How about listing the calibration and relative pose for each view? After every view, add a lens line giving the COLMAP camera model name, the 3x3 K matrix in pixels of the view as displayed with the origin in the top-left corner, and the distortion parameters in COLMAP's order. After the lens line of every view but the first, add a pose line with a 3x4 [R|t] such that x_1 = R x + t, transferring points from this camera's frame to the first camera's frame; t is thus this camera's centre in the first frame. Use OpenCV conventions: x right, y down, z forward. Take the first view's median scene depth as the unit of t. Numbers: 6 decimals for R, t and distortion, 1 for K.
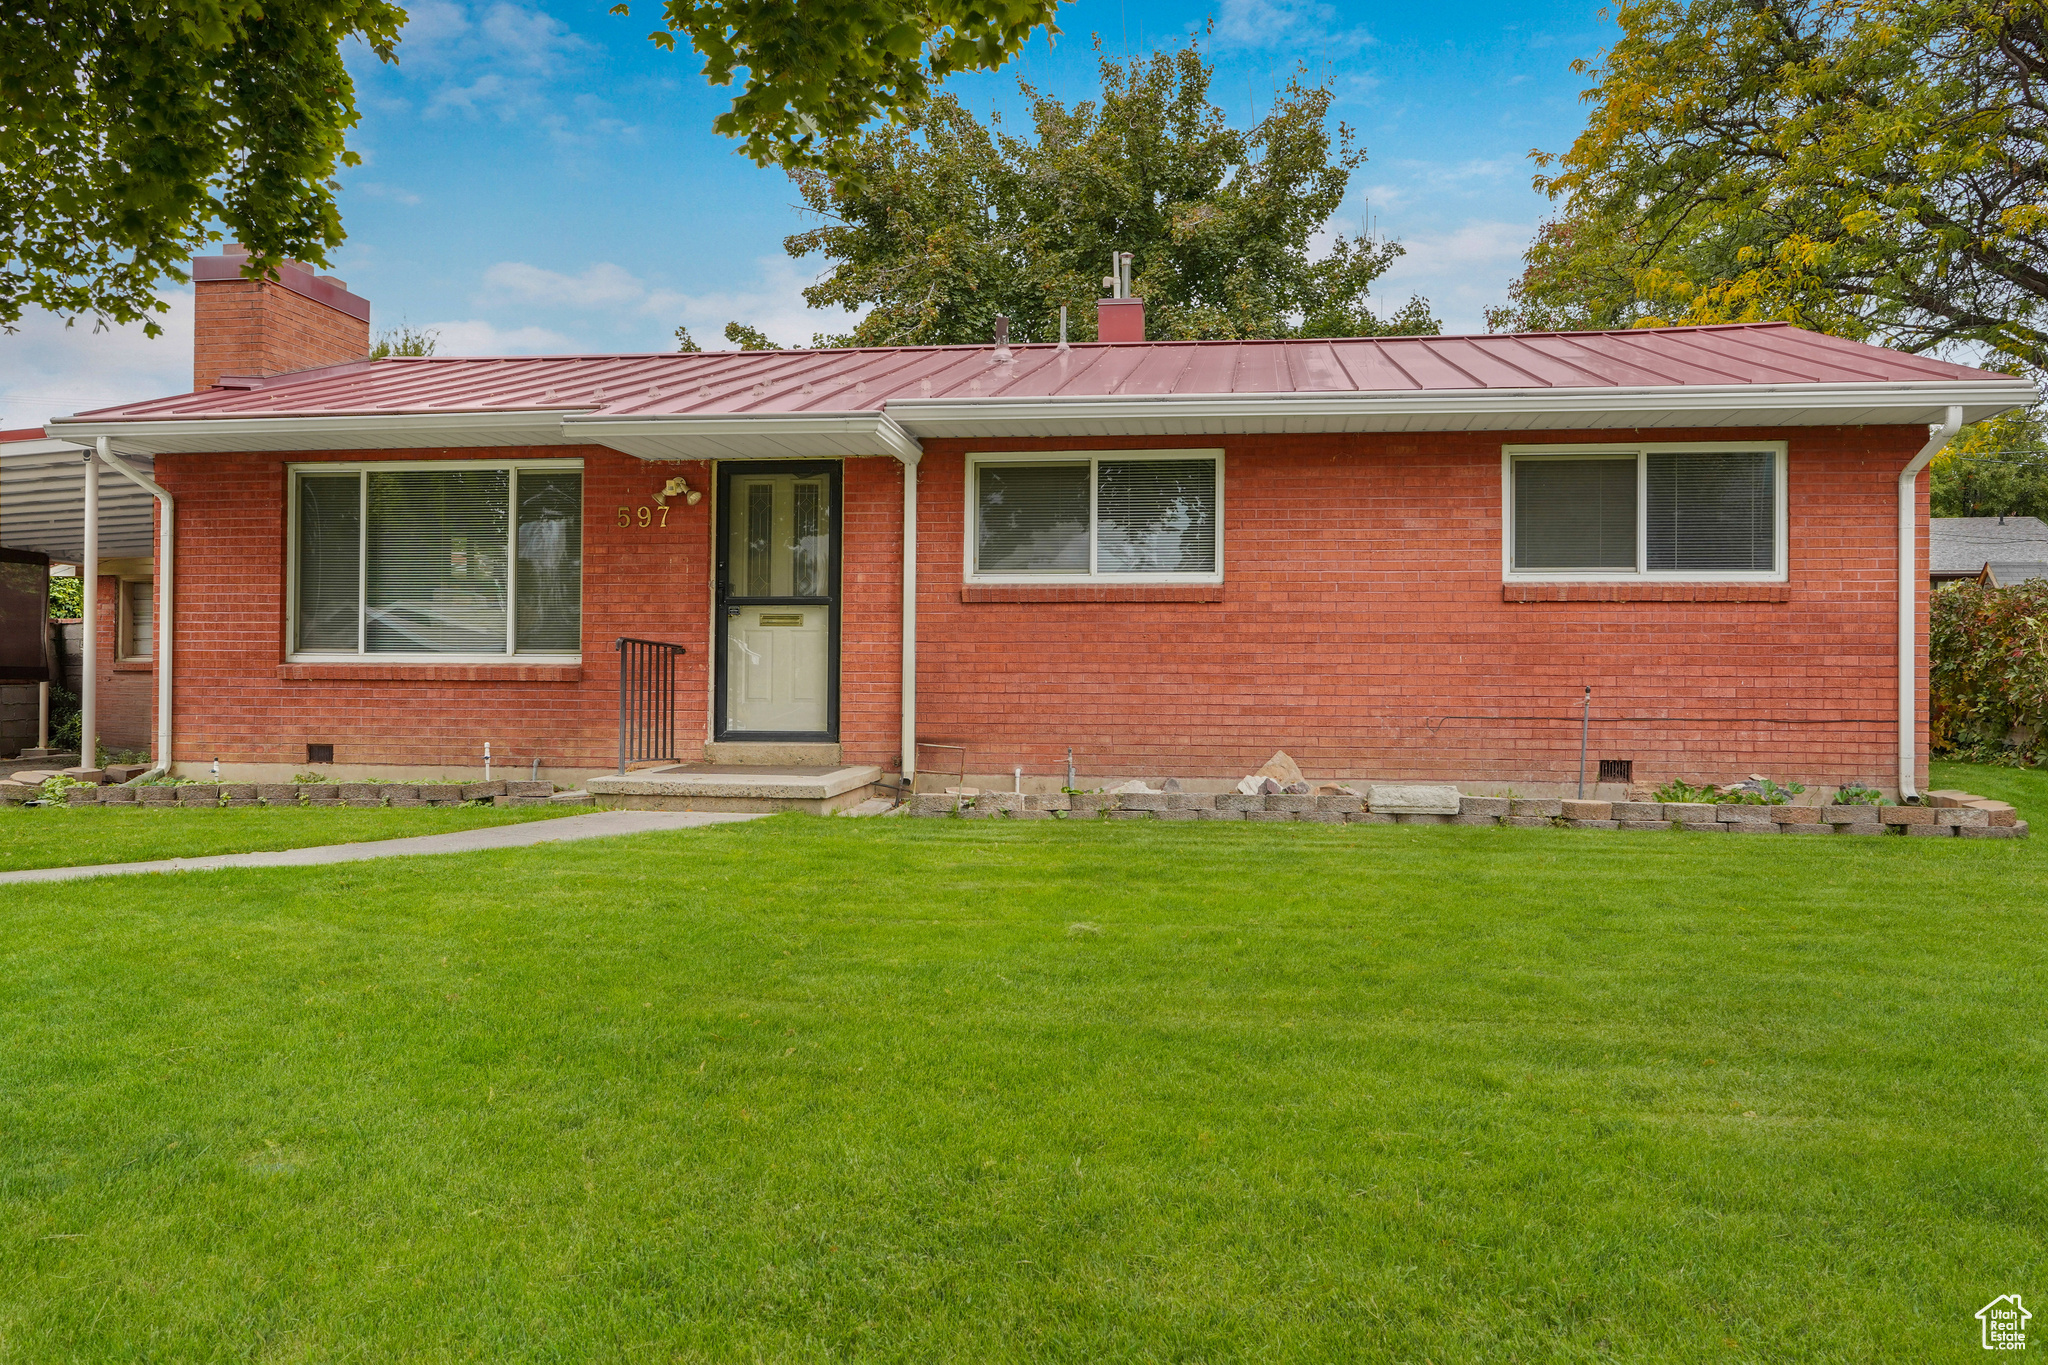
lens RADIAL K [[1759.7, 0, 1024.0], [0, 1759.7, 682.5], [0, 0, 1]] dist [-0.084700, -0.001500]
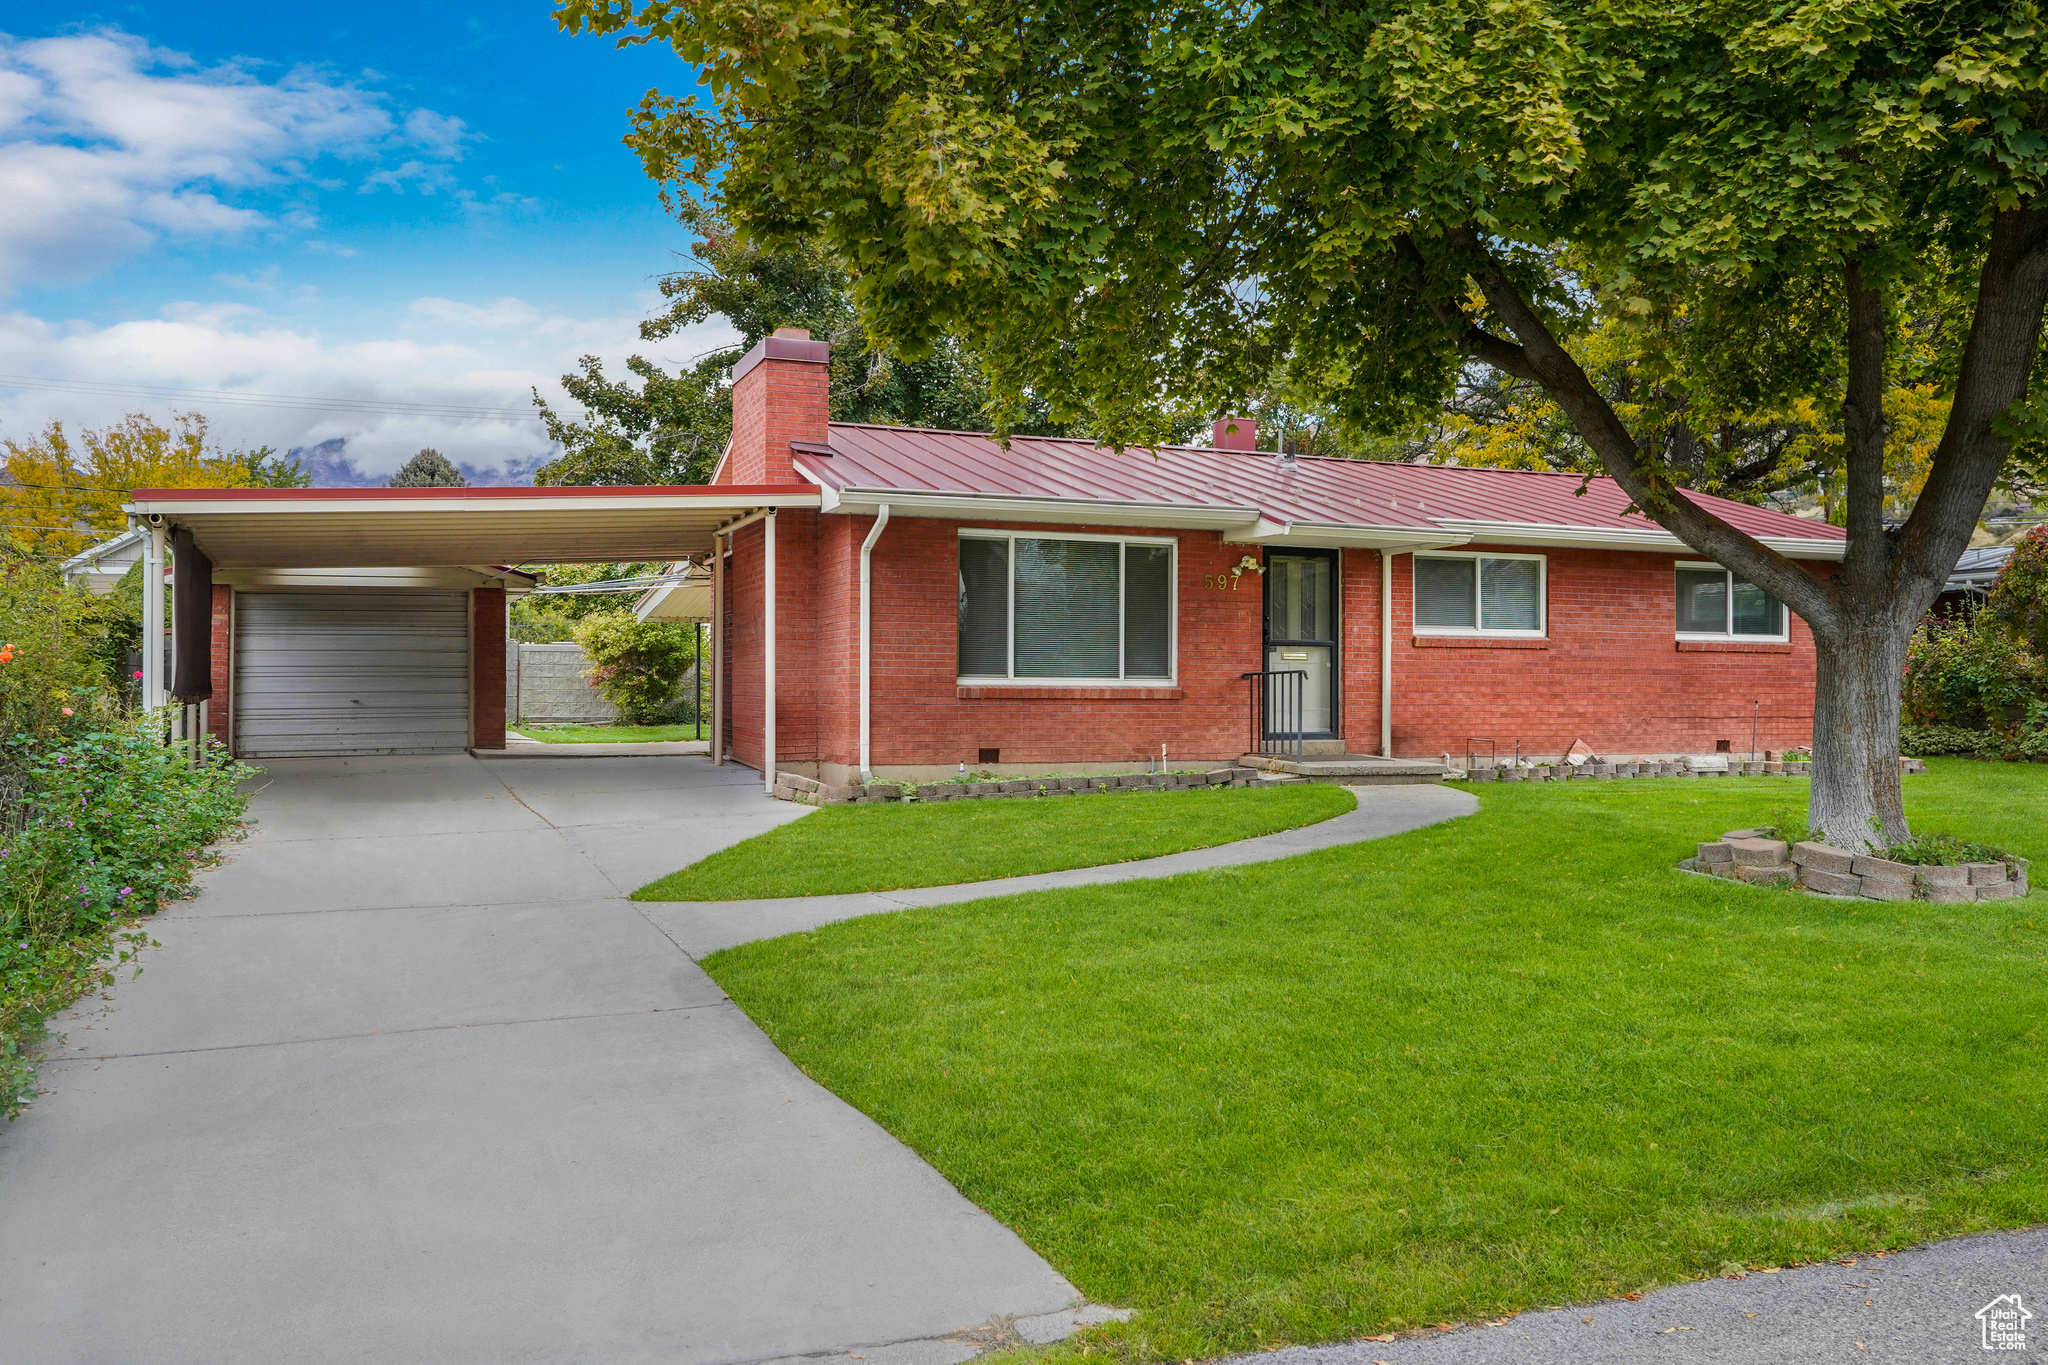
lens RADIAL K [[1759.7, 0, 1024.0], [0, 1759.7, 682.5], [0, 0, 1]] dist [-0.084700, -0.001500]
pose [[0.852225, -0.000426, 0.523175, -1.122533], [0.000208, 1.000000, 0.000475, -0.014720], [-0.523175, -0.000296, 0.852225, -0.129648]]
